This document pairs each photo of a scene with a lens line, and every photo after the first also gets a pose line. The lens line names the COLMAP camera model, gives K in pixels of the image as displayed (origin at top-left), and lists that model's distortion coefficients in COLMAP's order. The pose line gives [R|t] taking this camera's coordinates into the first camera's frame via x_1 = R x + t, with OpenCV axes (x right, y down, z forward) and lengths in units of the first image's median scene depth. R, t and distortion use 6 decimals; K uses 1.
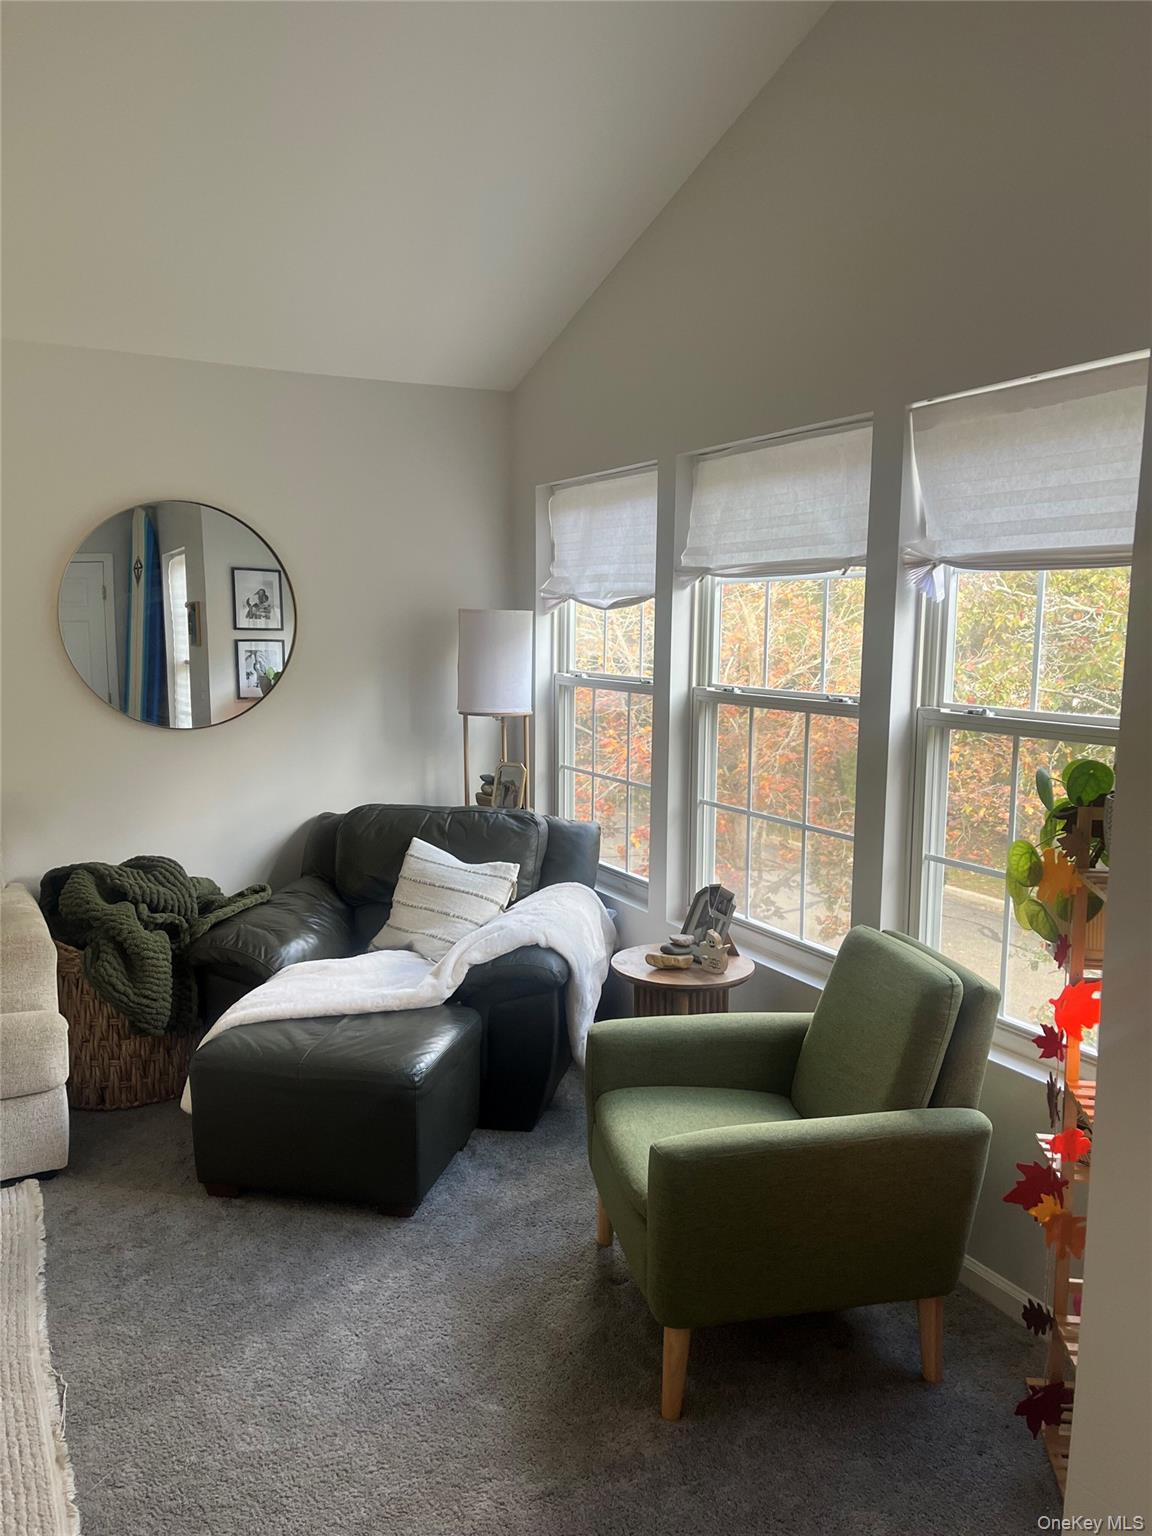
lens RADIAL K [[1175.0, 0, 564.6], [0, 1175.0, 769.0], [0, 0, 1]] dist [0.034794, -0.033335]
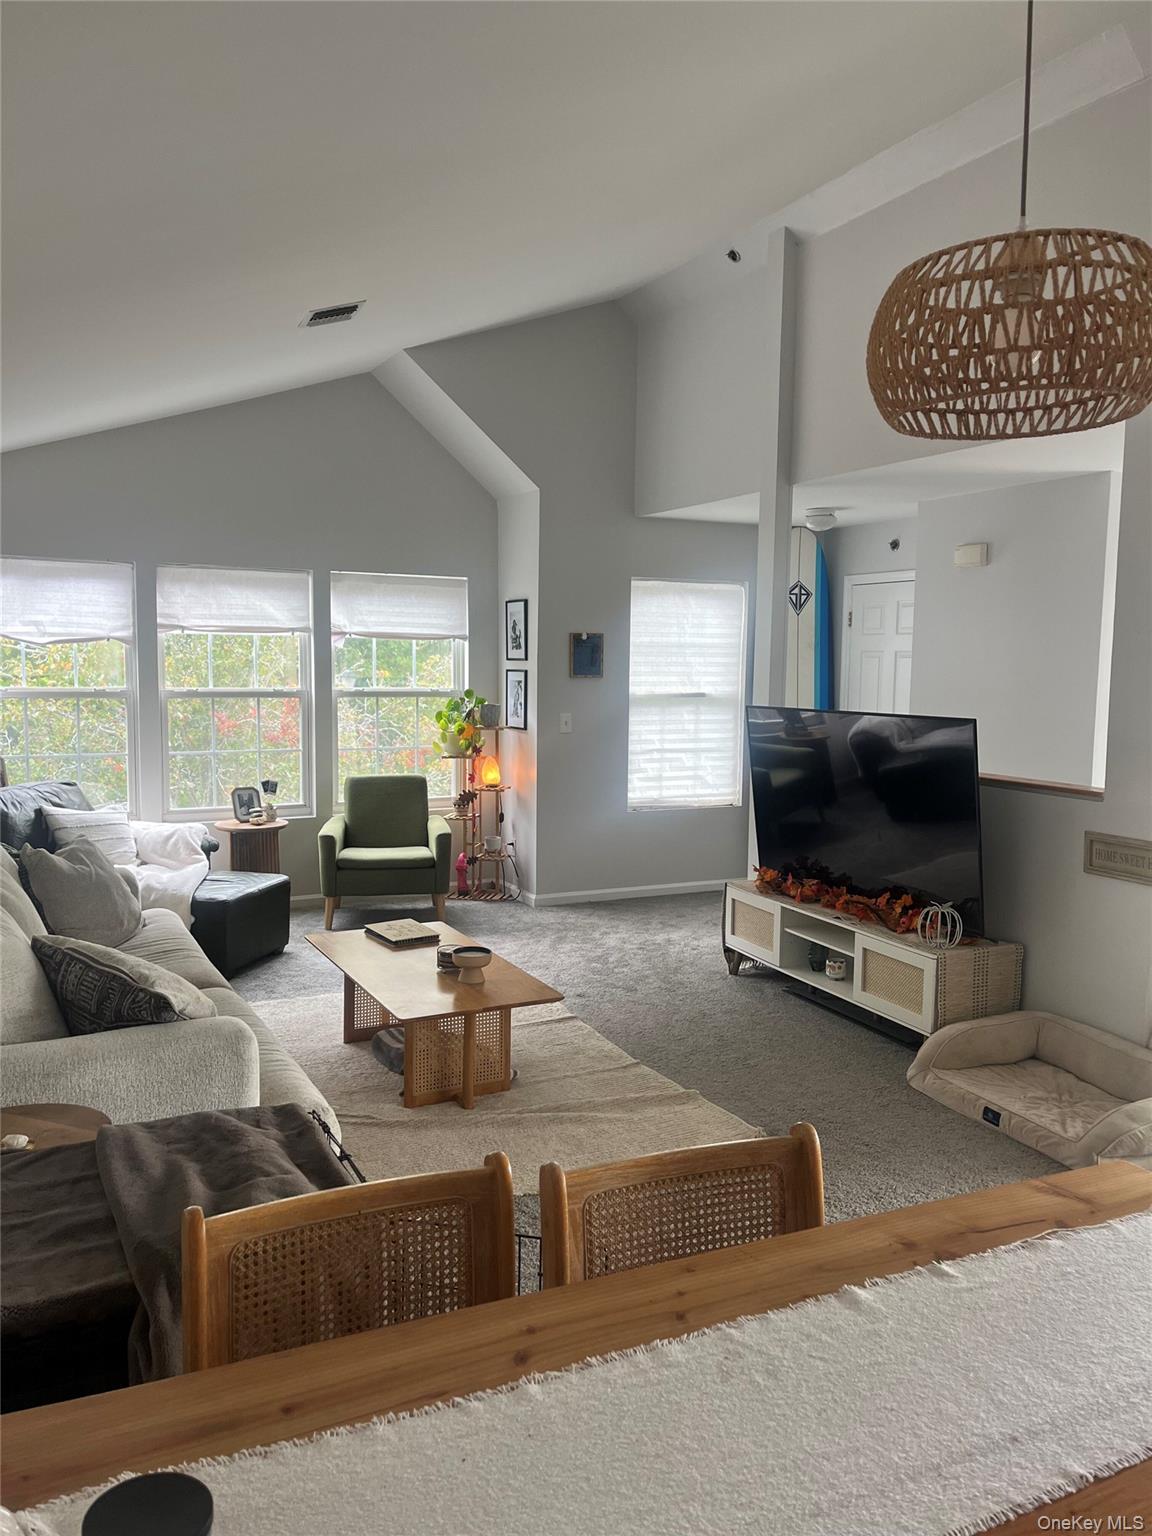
lens RADIAL K [[1175.0, 0, 575.8], [0, 1175.0, 770.5], [0, 0, 1]] dist [0.034794, -0.033335]
pose [[-0.007034, -0.064214, 0.997911, -2.307151], [0.130332, 0.989365, 0.064583, 0.021949], [-0.991445, 0.130514, 0.001410, 0.536470]]
